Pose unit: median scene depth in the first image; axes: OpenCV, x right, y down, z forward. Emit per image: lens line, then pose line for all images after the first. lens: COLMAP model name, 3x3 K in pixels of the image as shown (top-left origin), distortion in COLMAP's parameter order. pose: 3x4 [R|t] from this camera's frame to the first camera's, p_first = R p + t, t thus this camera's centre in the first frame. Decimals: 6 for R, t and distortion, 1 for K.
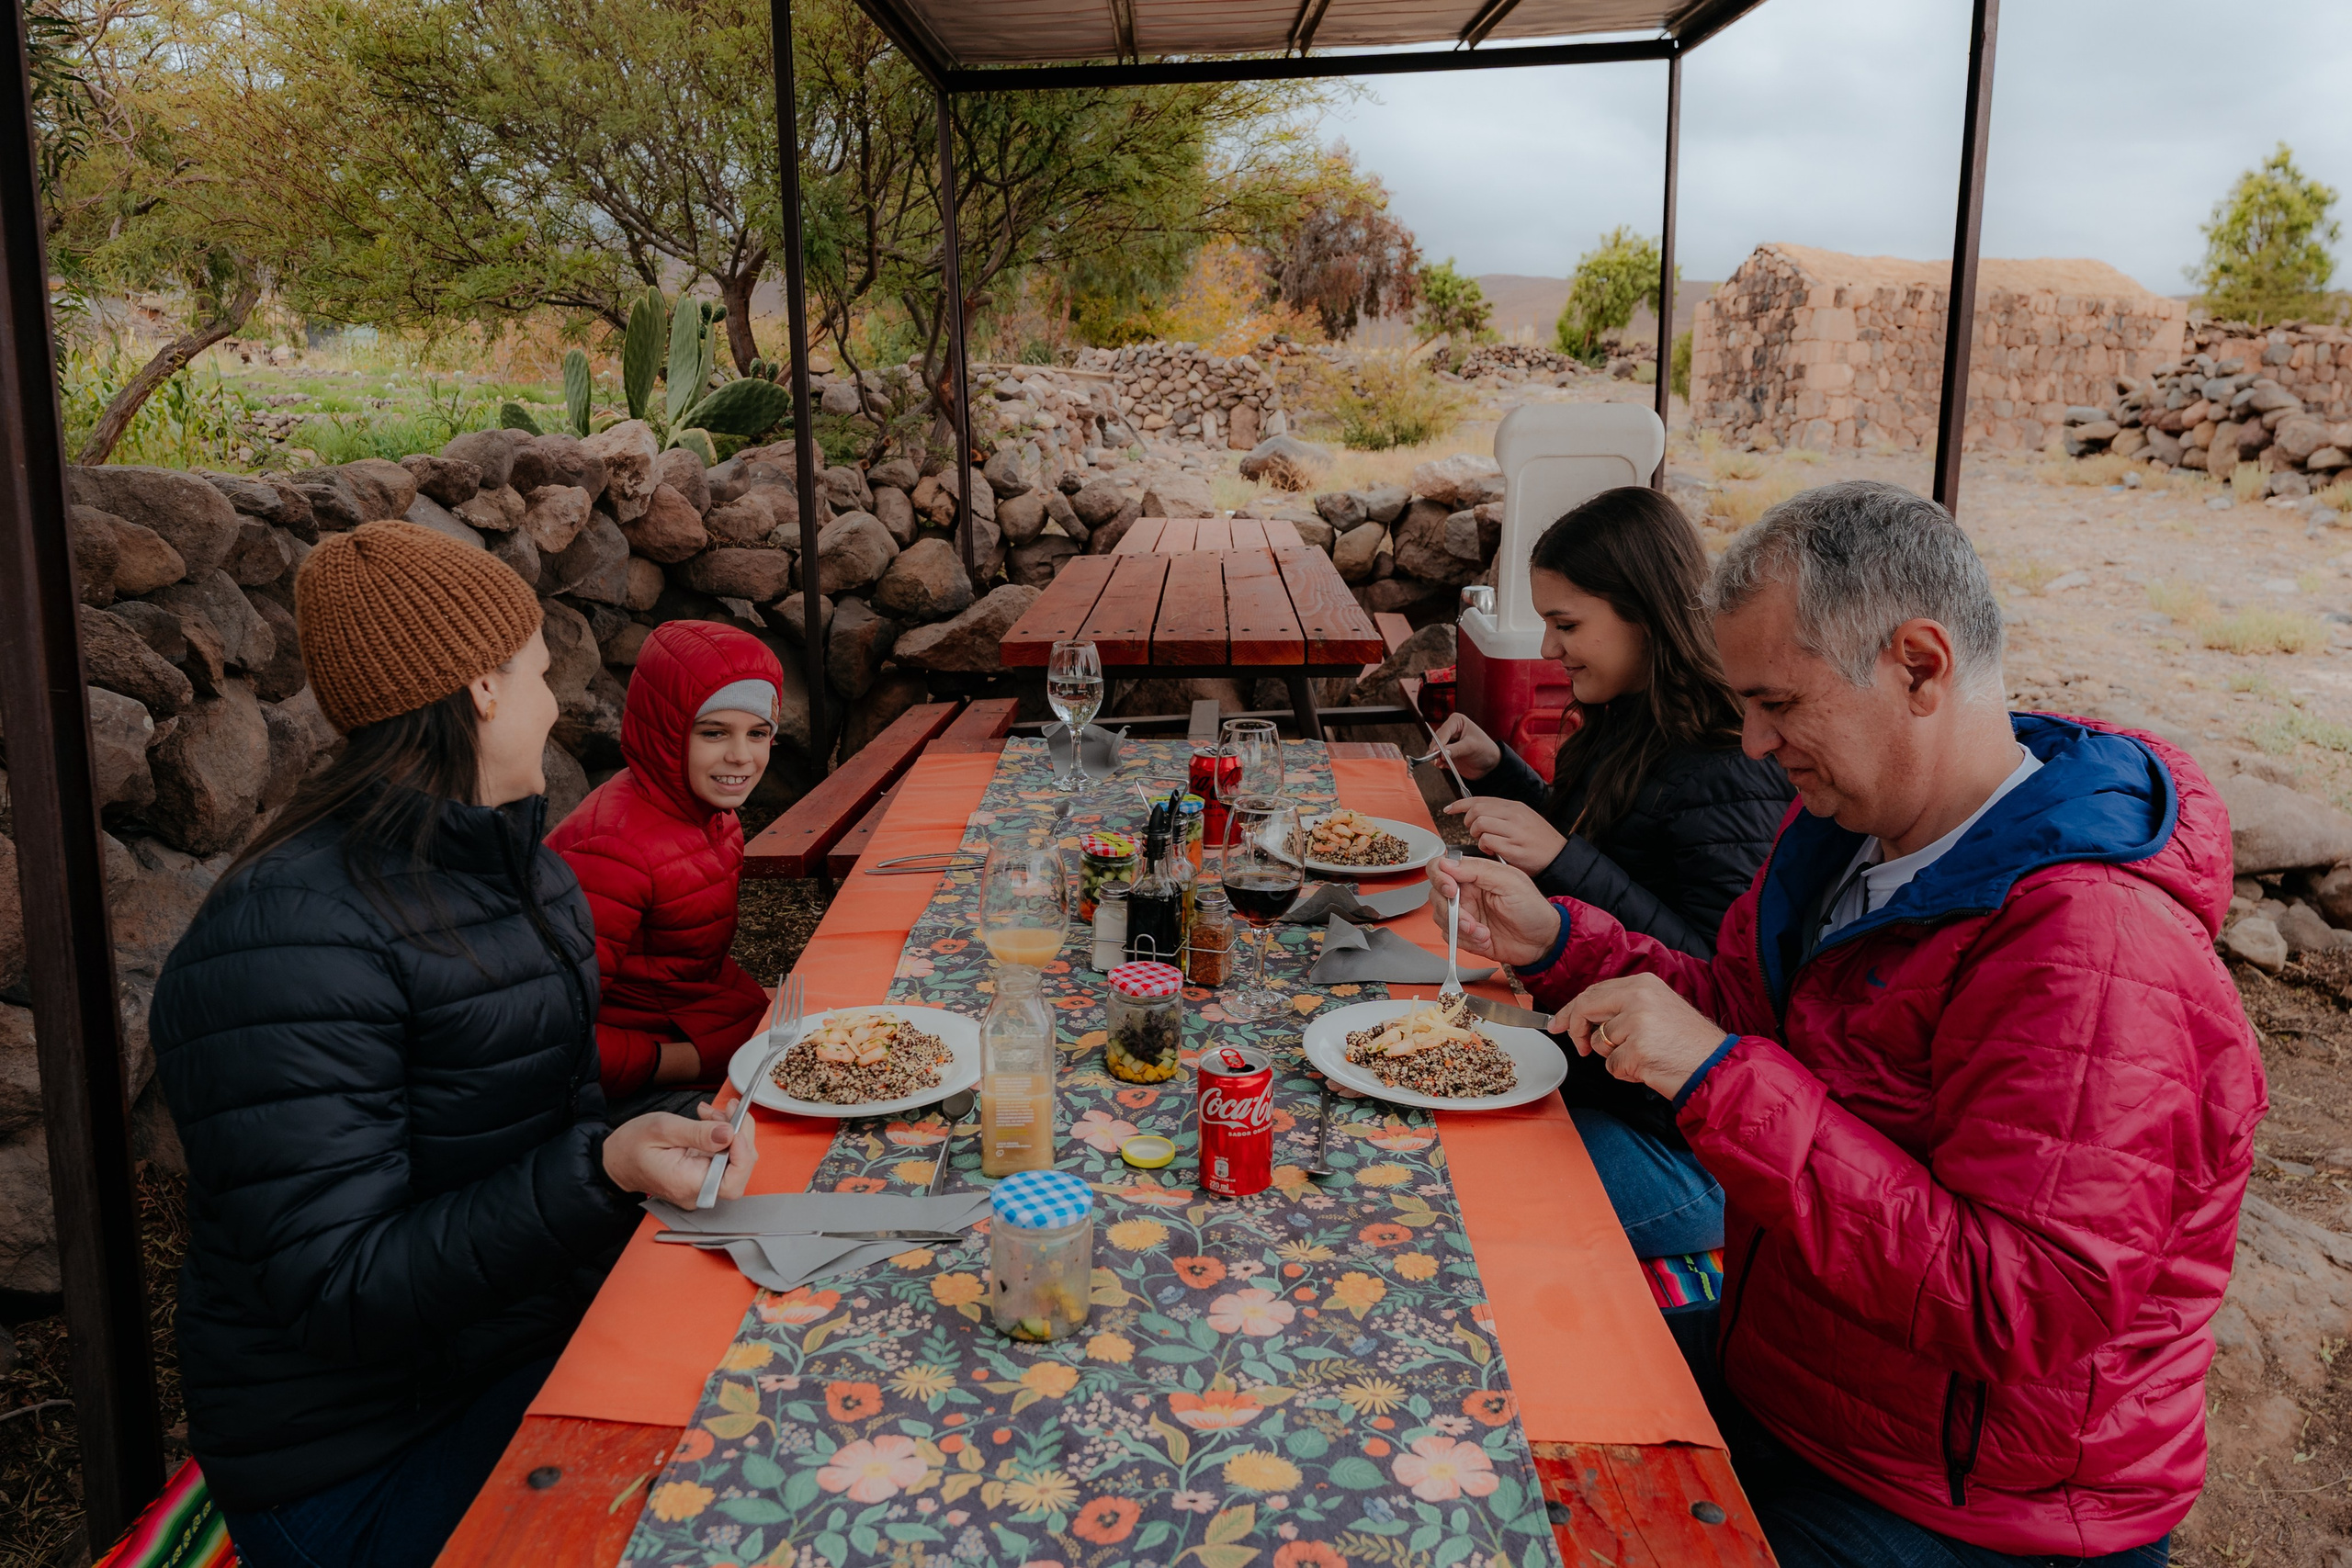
lens RADIAL K [[1723.3, 0, 1178.9], [0, 1723.3, 765.1], [0, 0, 1]] dist [-0.005371, 0.000579]
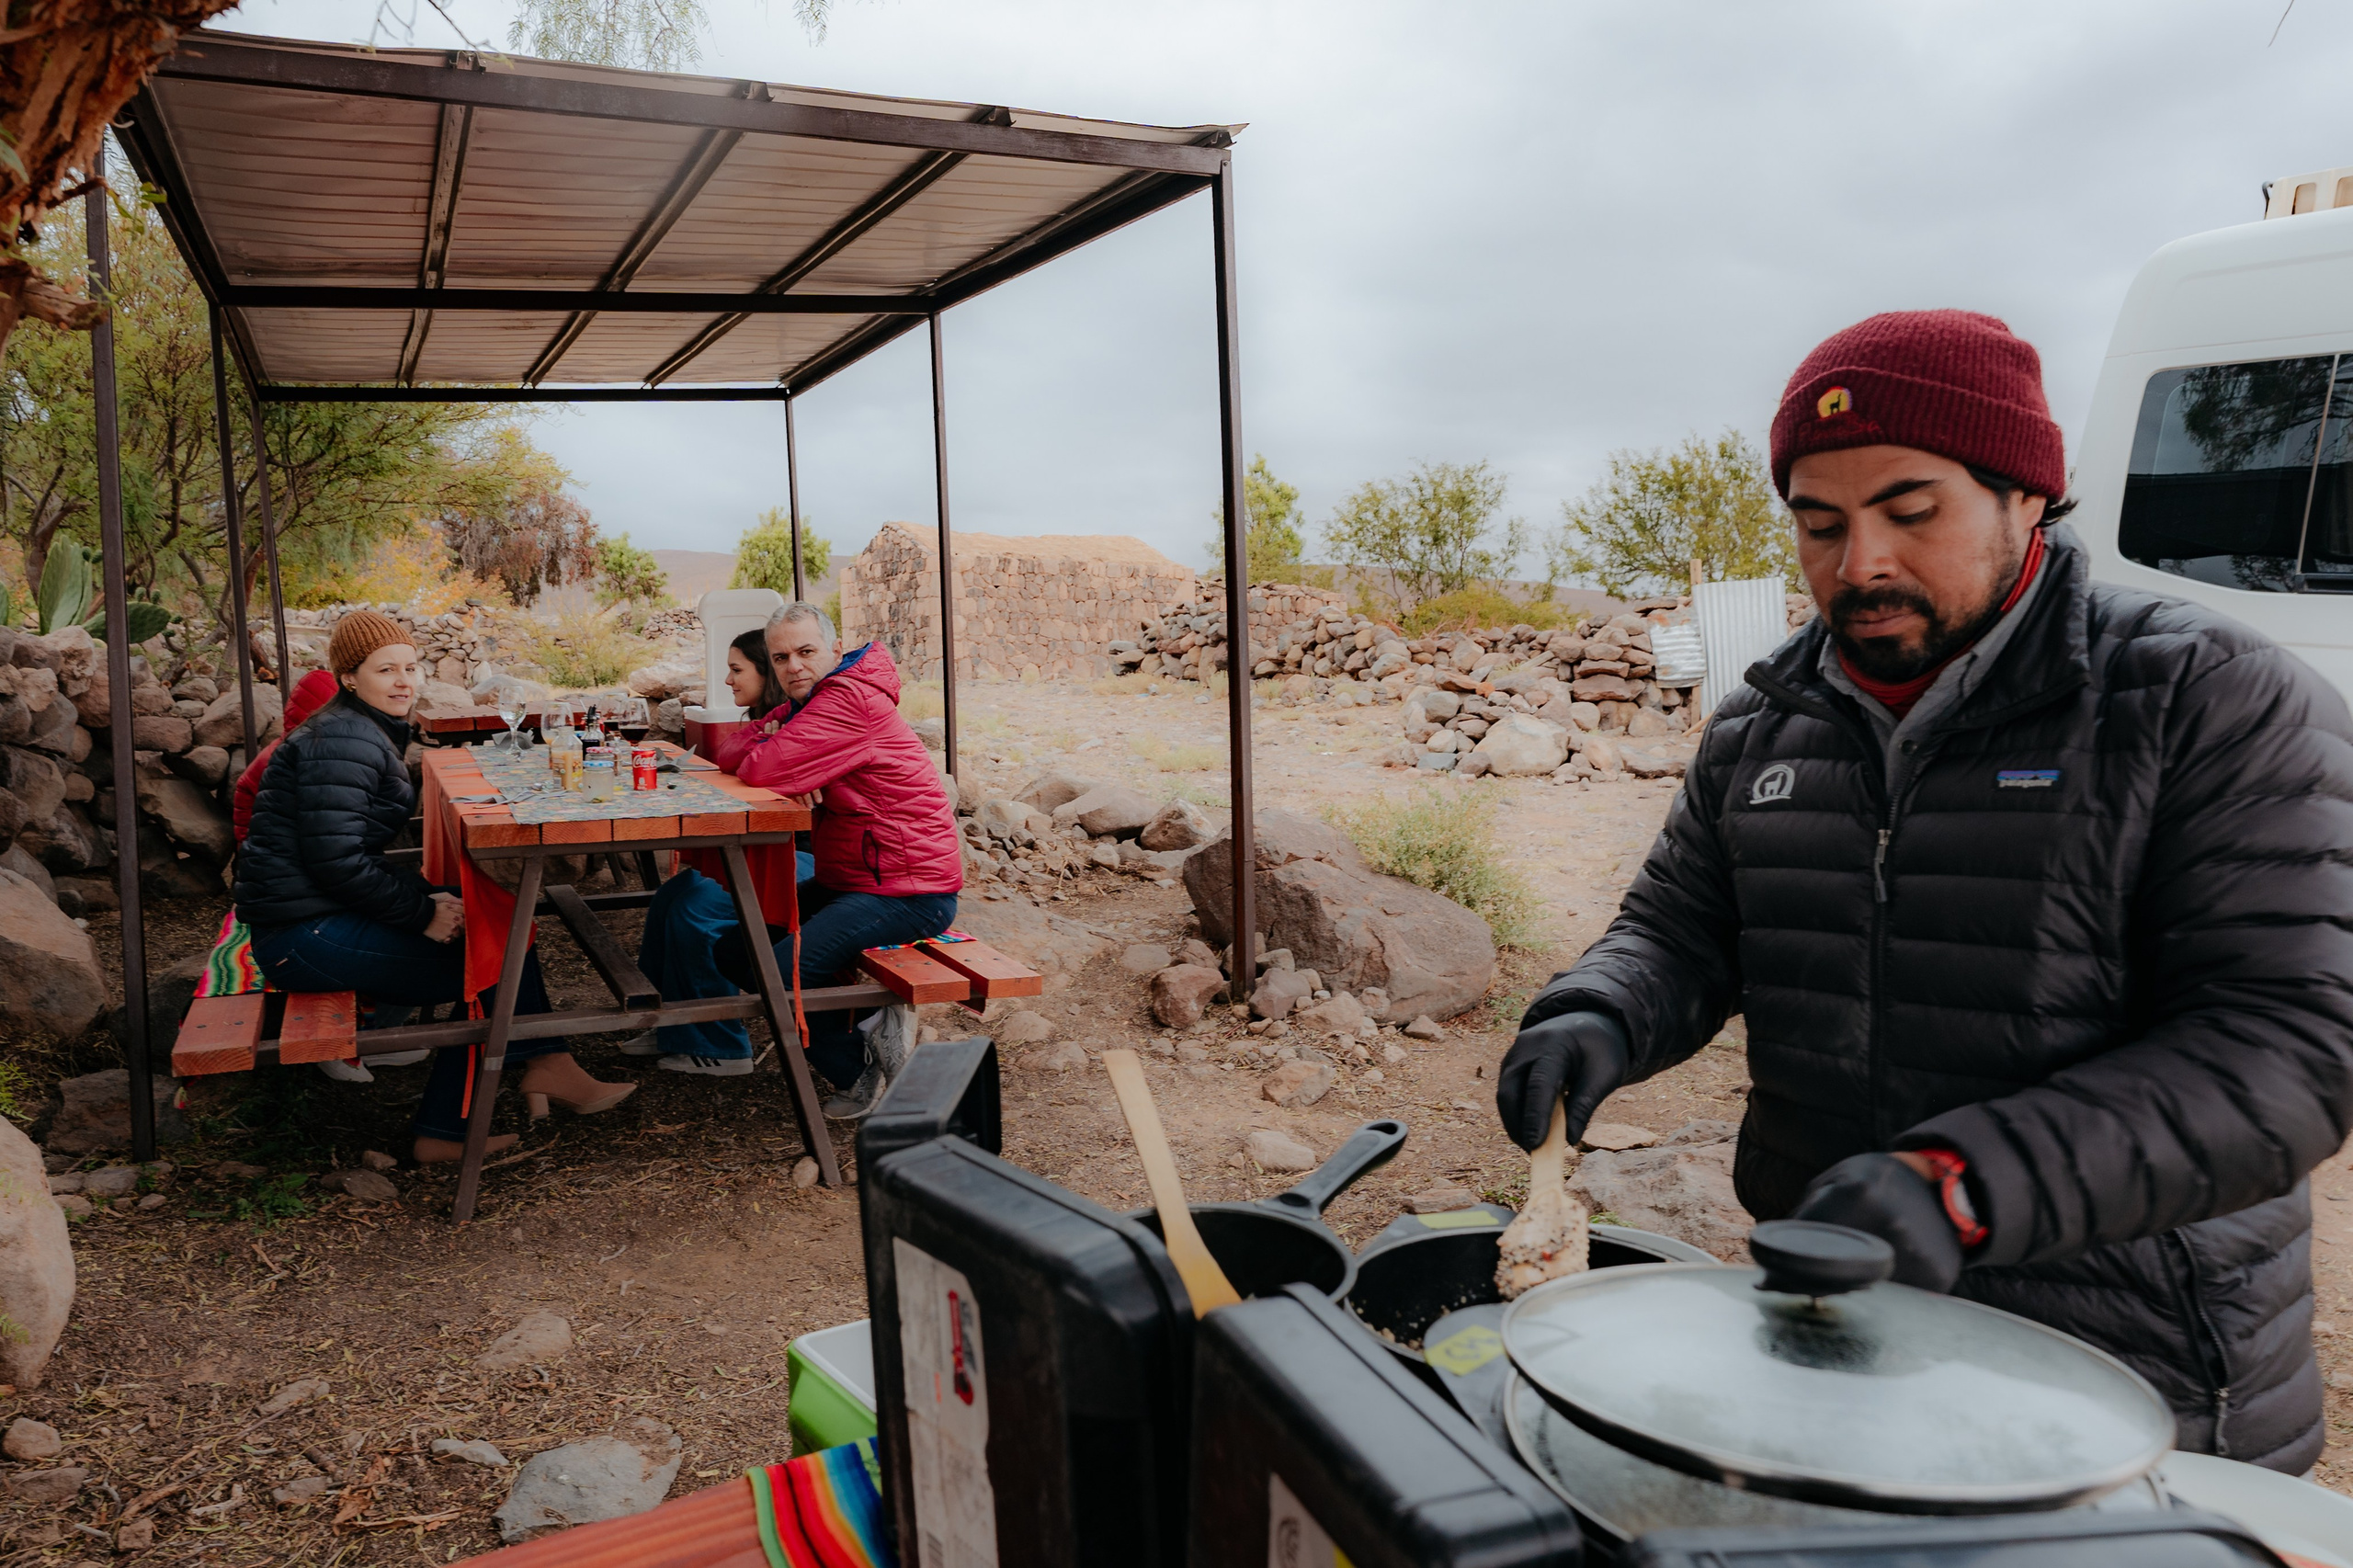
lens RADIAL K [[1643.5, 0, 1129.6], [0, 1643.5, 786.3], [0, 0, 1]] dist [-0.005744, -0.004696]
pose [[0.901273, -0.056620, 0.429537, -0.073440], [0.114026, 0.987470, -0.109090, 0.106314], [-0.417978, 0.147298, 0.896436, -0.332306]]
